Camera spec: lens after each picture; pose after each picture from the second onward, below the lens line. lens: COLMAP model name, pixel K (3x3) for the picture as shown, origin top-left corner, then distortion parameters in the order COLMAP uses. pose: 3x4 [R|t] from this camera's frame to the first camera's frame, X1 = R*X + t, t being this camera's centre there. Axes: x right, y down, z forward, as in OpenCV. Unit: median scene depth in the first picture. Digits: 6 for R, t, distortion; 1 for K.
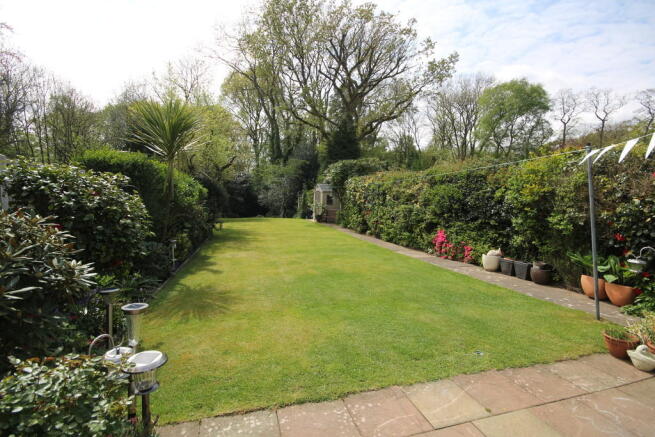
lens RADIAL K [[305.2, 0, 326.7], [0, 305.2, 221.1], [0, 0, 1]] dist [-0.007998, -0.001546]
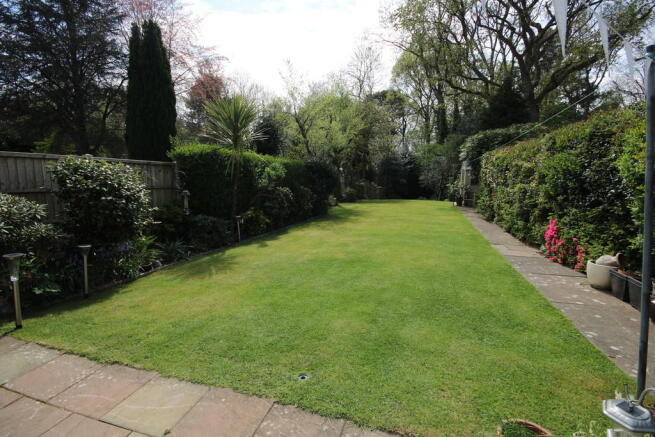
lens RADIAL K [[305.2, 0, 324.6], [0, 305.2, 219.7], [0, 0, 1]] dist [-0.007998, -0.001546]
pose [[0.828639, 0.048172, -0.557706, 0.277985], [-0.018325, 0.998091, 0.058982, -0.000975], [0.559483, -0.038655, 0.827940, 0.123975]]
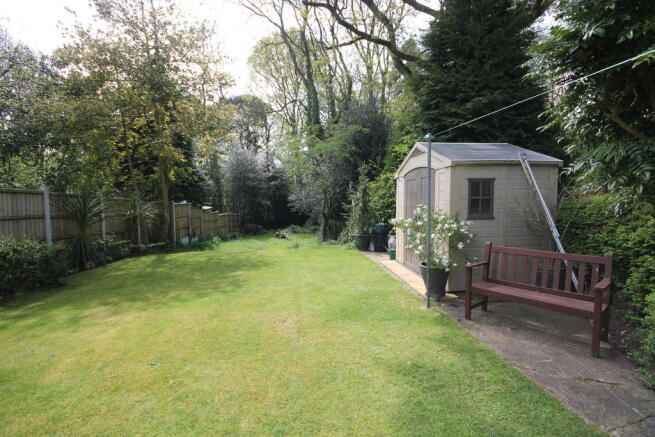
lens RADIAL K [[305.2, 0, 328.0], [0, 305.2, 219.6], [0, 0, 1]] dist [-0.007998, -0.001546]
pose [[0.984999, -0.030584, -0.169828, -0.133342], [0.029597, 0.999527, -0.008341, -0.107112], [0.170003, 0.003189, 0.985438, 1.484863]]
